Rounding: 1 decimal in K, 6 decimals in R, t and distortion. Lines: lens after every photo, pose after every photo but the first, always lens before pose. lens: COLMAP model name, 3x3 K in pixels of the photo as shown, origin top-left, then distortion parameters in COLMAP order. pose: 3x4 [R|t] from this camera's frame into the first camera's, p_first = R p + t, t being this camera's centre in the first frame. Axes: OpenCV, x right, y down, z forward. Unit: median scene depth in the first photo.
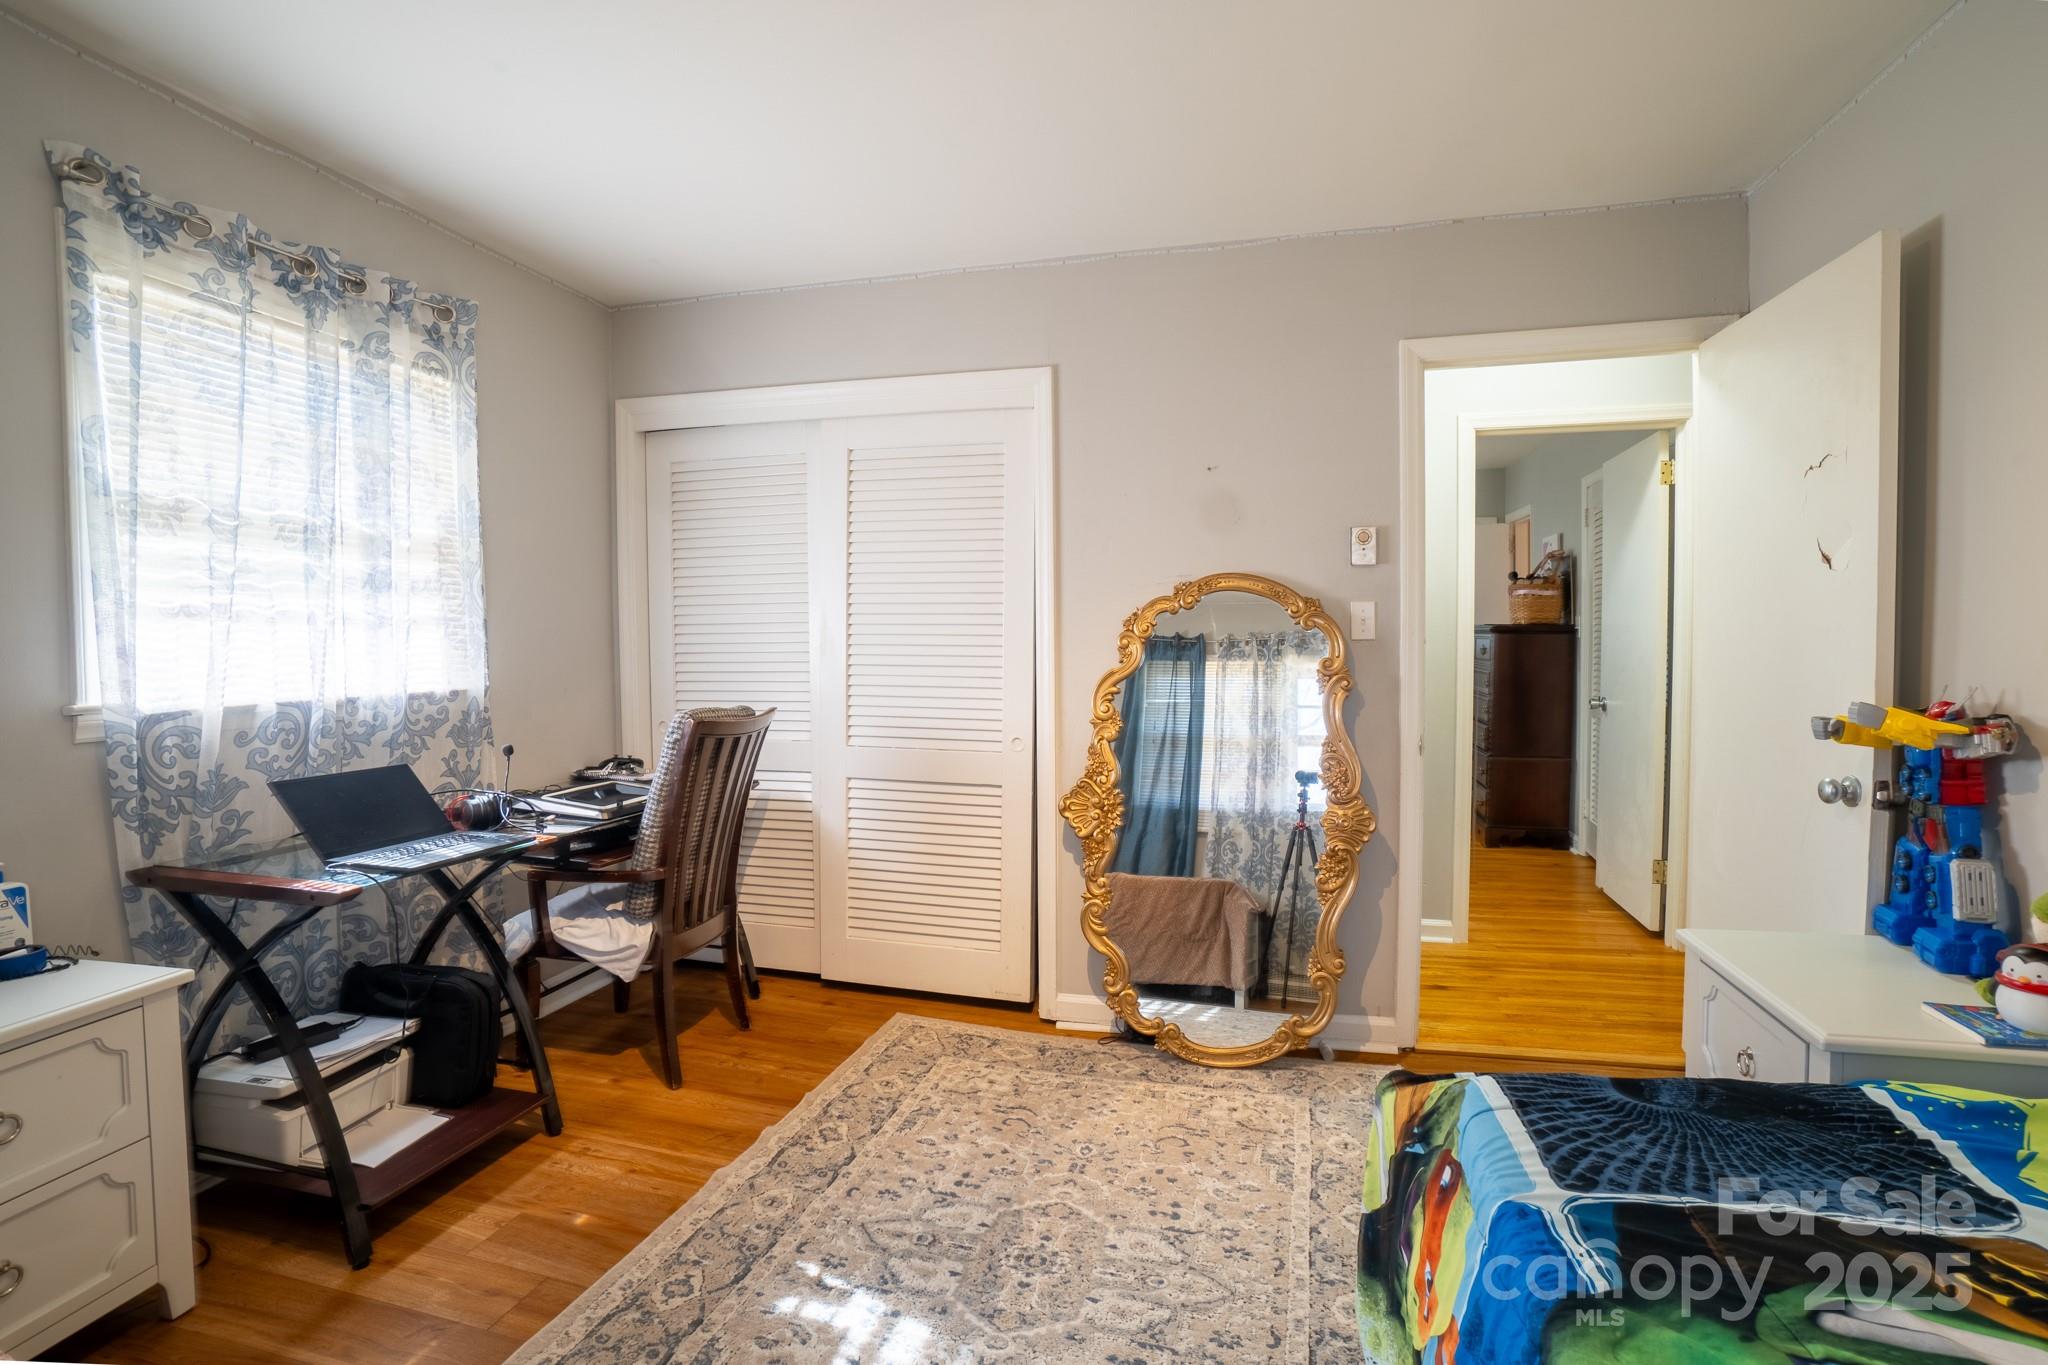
lens RADIAL K [[937.4, 0, 1048.4], [0, 937.4, 674.5], [0, 0, 1]] dist [-0.066636, 0.021723]
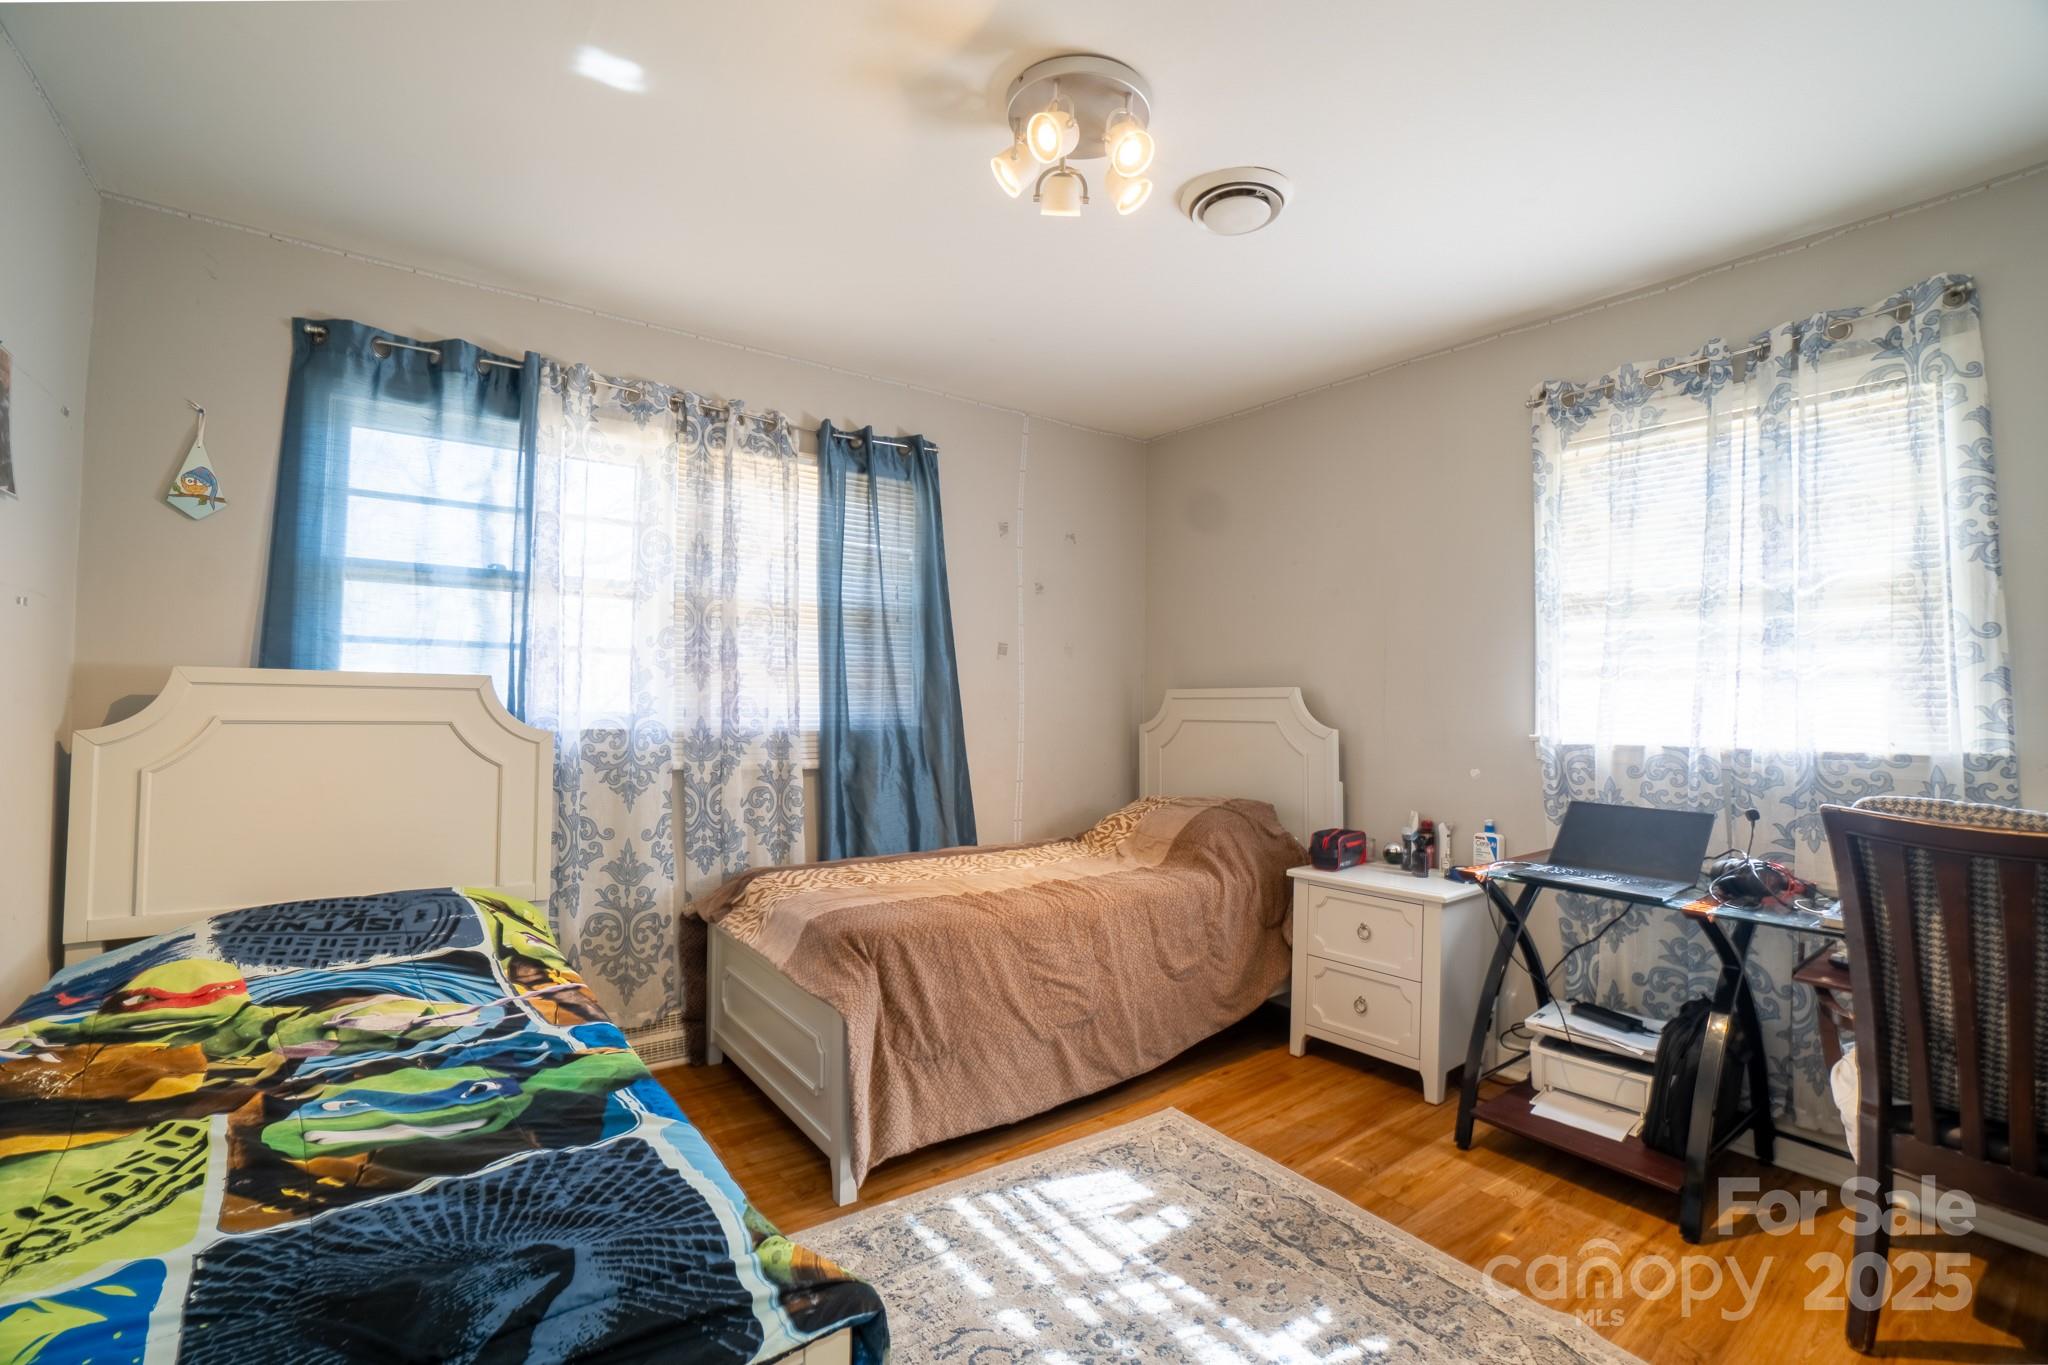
lens RADIAL K [[892.0, 0, 1000.0], [0, 892.0, 678.9], [0, 0, 1]] dist [-0.059000, 0.017815]
pose [[-0.649781, -0.019407, -0.759874, 0.536565], [-0.036148, 0.999332, 0.005388, -0.029192], [0.759262, 0.030969, -0.650048, 0.977782]]
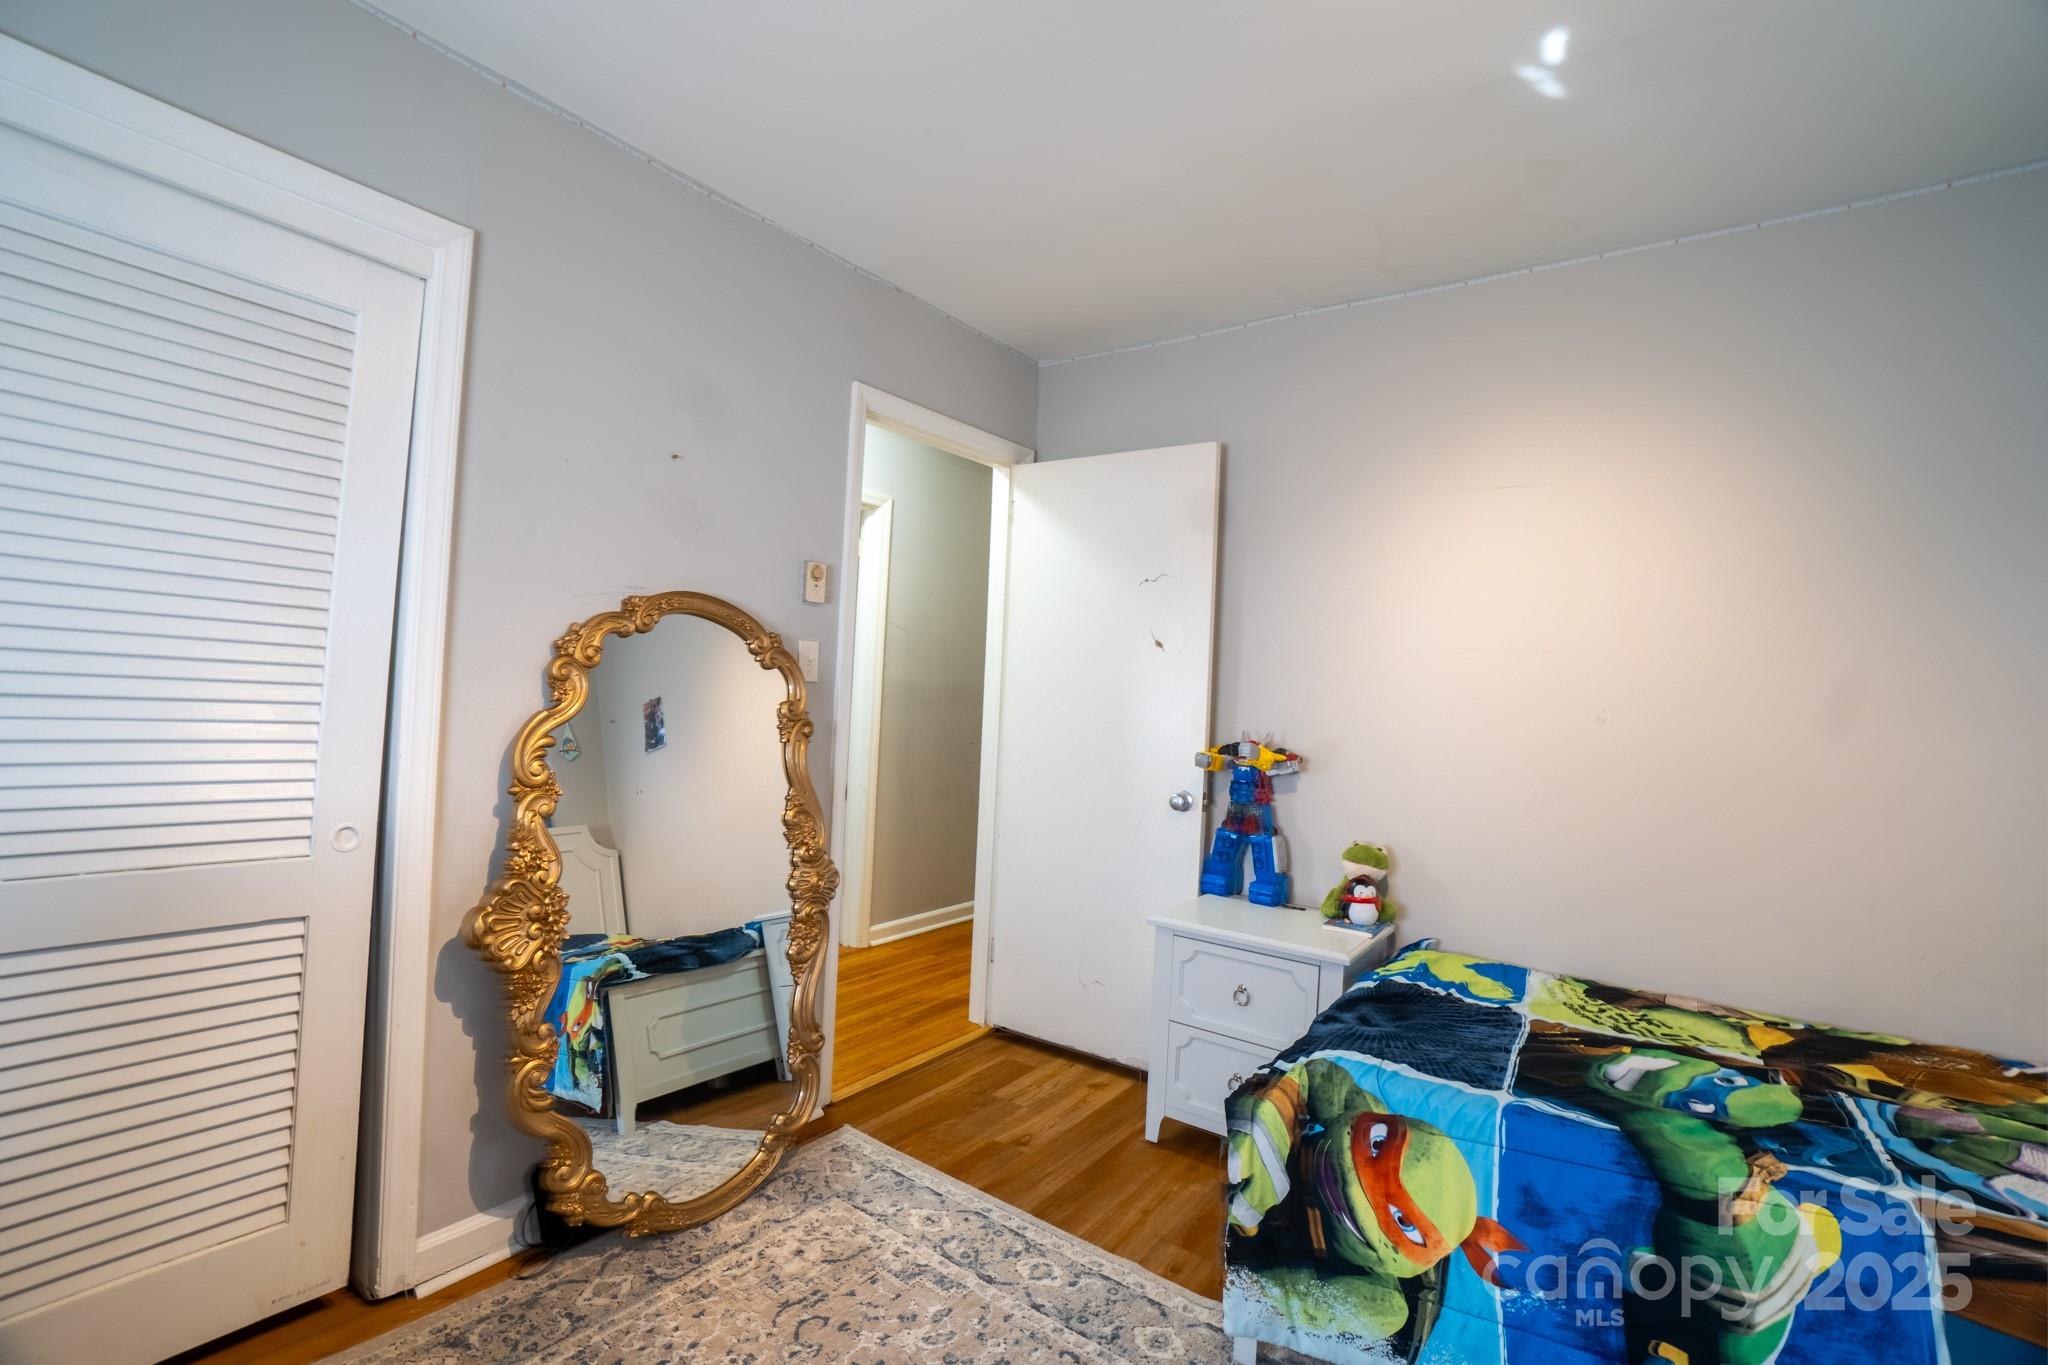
lens RADIAL K [[892.0, 0, 1000.0], [0, 892.0, 678.9], [0, 0, 1]] dist [-0.059000, 0.017815]
pose [[0.396666, 0.040000, 0.917091, -0.473407], [-0.012784, 0.999194, -0.038052, -0.010425], [-0.917874, 0.003370, 0.396857, 0.545453]]
